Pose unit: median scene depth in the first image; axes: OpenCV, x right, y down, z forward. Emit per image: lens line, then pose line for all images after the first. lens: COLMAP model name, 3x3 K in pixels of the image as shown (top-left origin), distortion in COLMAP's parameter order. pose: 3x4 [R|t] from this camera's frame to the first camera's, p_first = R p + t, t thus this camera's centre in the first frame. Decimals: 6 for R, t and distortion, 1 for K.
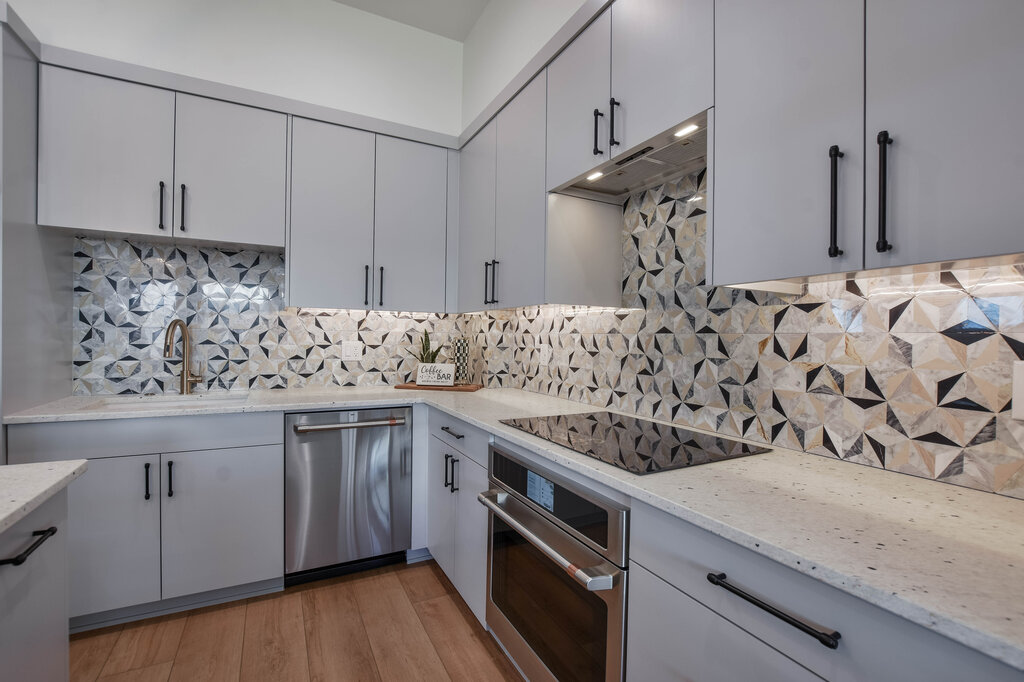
lens RADIAL K [[452.6, 0, 512.0], [0, 452.6, 341.0], [0, 0, 1]] dist [-0.021403, 0.000194]
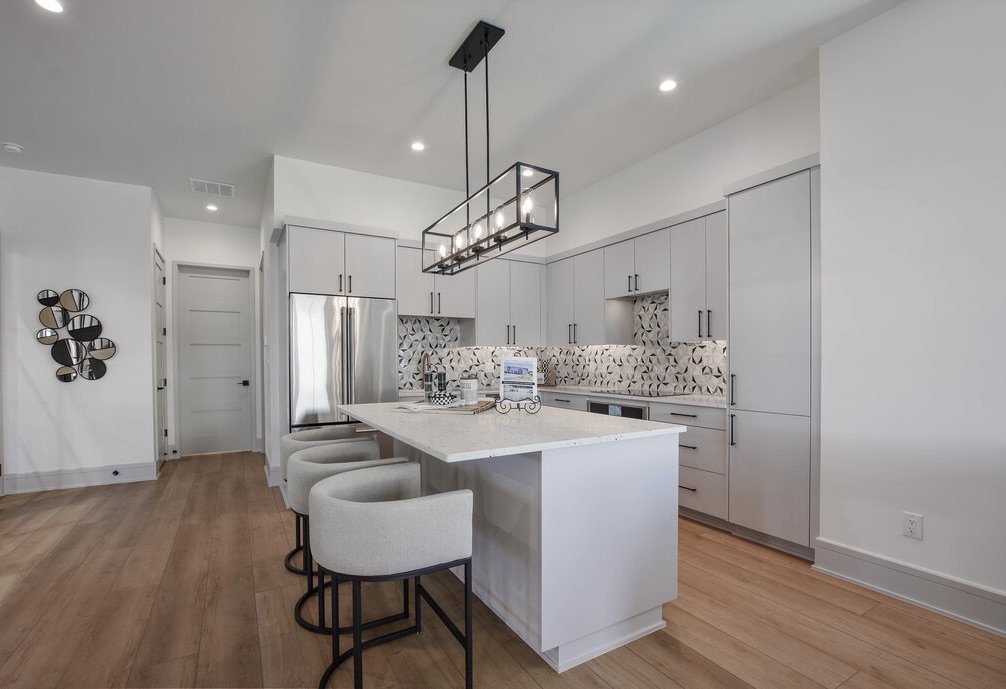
lens RADIAL K [[460.2, 0, 495.6], [0, 460.2, 363.0], [0, 0, 1]] dist [-0.020755, 0.000539]
pose [[0.999051, -0.018363, 0.039506, -0.528323], [0.018379, 0.999831, -0.000021, 0.004956], [-0.039499, 0.000747, 0.999219, -1.250995]]
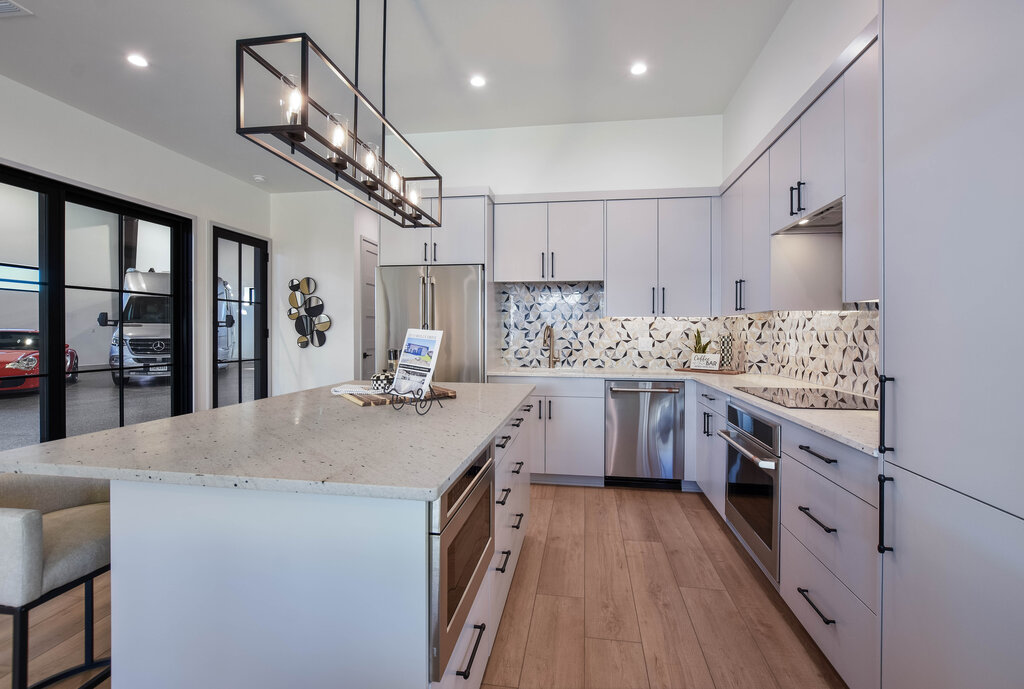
lens RADIAL K [[458.2, 0, 514.6], [0, 458.2, 329.7], [0, 0, 1]] dist [-0.009822, 0.000264]
pose [[0.804484, -0.013991, -0.593809, 0.243288], [0.001500, 0.999767, -0.021523, 0.007919], [0.593972, 0.016424, 0.804318, -0.581743]]
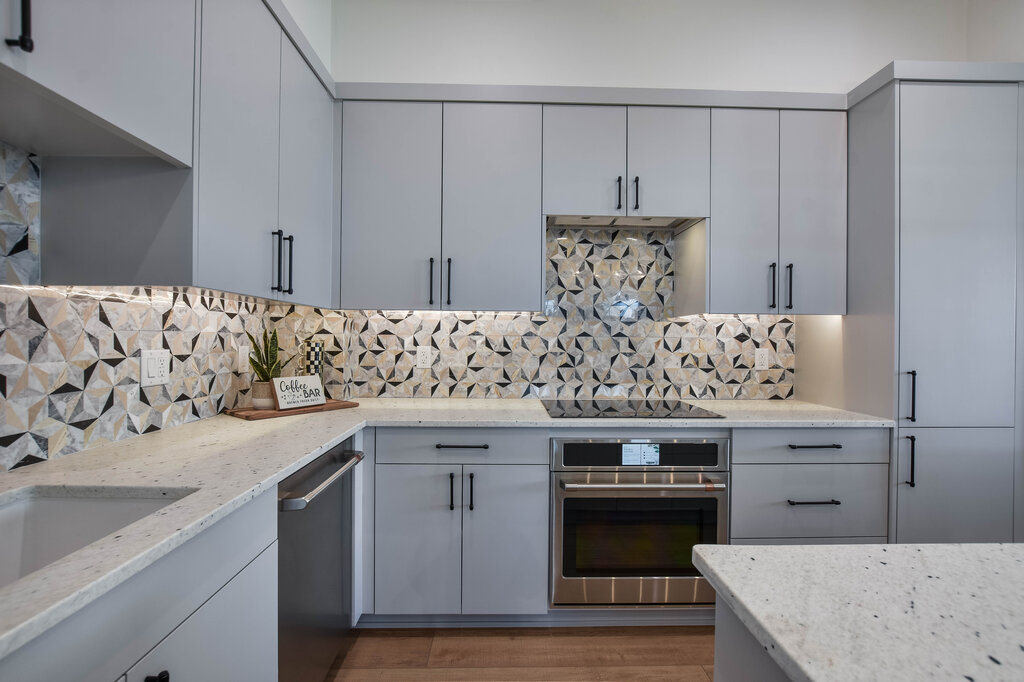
lens RADIAL K [[453.4, 0, 512.4], [0, 453.4, 337.3], [0, 0, 1]] dist [-0.013215, 0.000435]
pose [[0.441861, -0.008875, 0.897040, -0.851881], [0.004660, 0.999960, 0.007597, -0.021870], [-0.897071, 0.000823, 0.441885, 0.478331]]
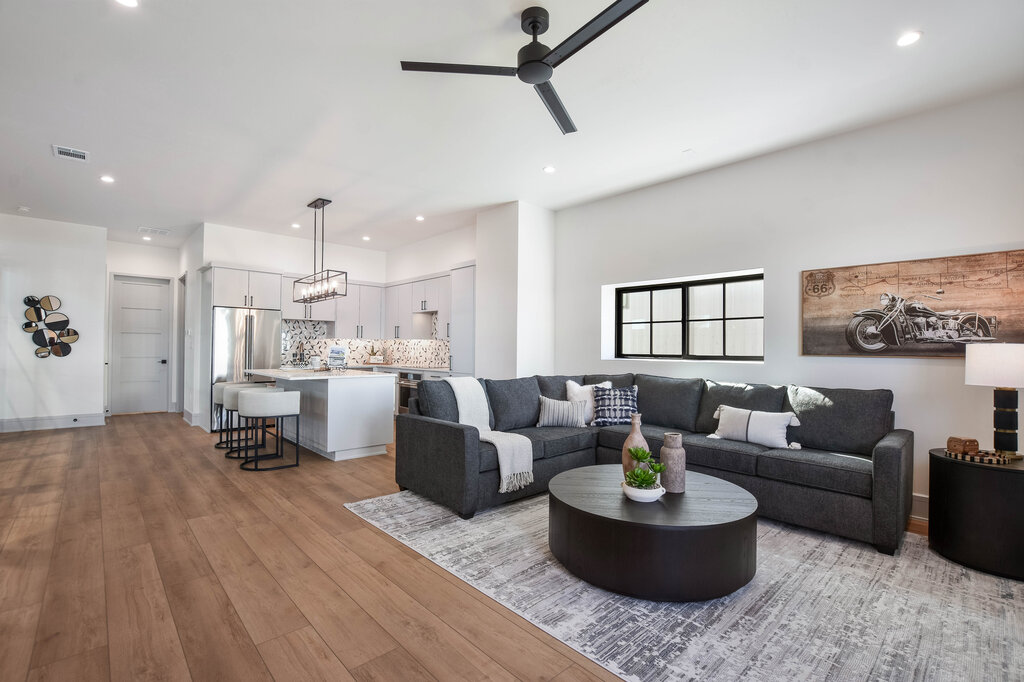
lens RADIAL K [[459.3, 0, 512.0], [0, 459.3, 341.0], [0, 0, 1]] dist [-0.024998, 0.000429]
pose [[0.963430, 0.000145, 0.267959, -0.149302], [0.005769, 0.999757, -0.021285, 0.024754], [-0.267897, 0.022052, 0.963195, -2.872825]]
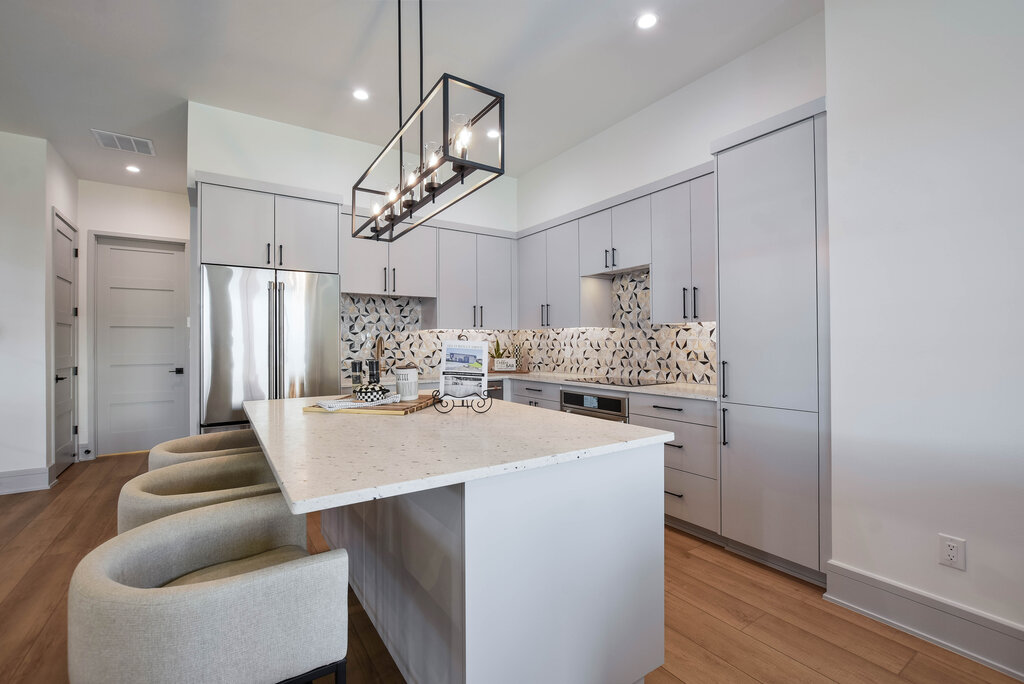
lens RADIAL K [[453.4, 0, 512.4], [0, 453.4, 338.3], [0, 0, 1]] dist [-0.013215, 0.000435]
pose [[0.994287, -0.018199, 0.105179, -0.415264], [0.020168, 0.999640, -0.017688, 0.002962], [-0.104819, 0.019708, 0.994296, -0.984442]]
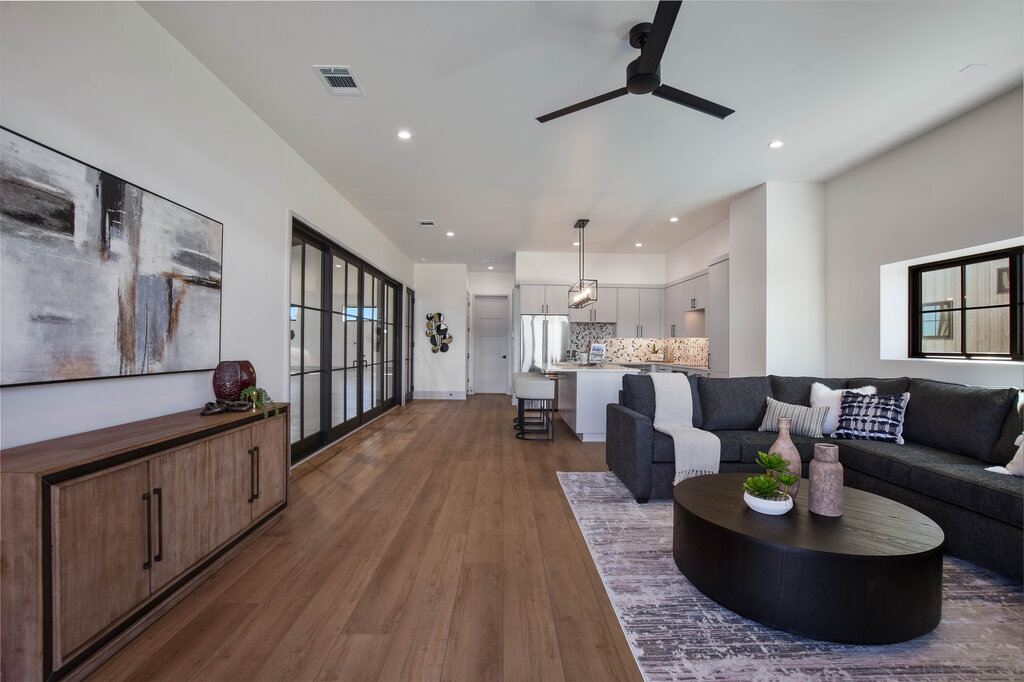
lens RADIAL K [[452.6, 0, 512.0], [0, 452.6, 341.0], [0, 0, 1]] dist [-0.021403, 0.000194]
pose [[0.897800, -0.010448, -0.440278, 0.410472], [-0.000021, 0.999718, -0.023767, 0.042290], [0.440402, 0.021347, 0.897547, -3.012314]]
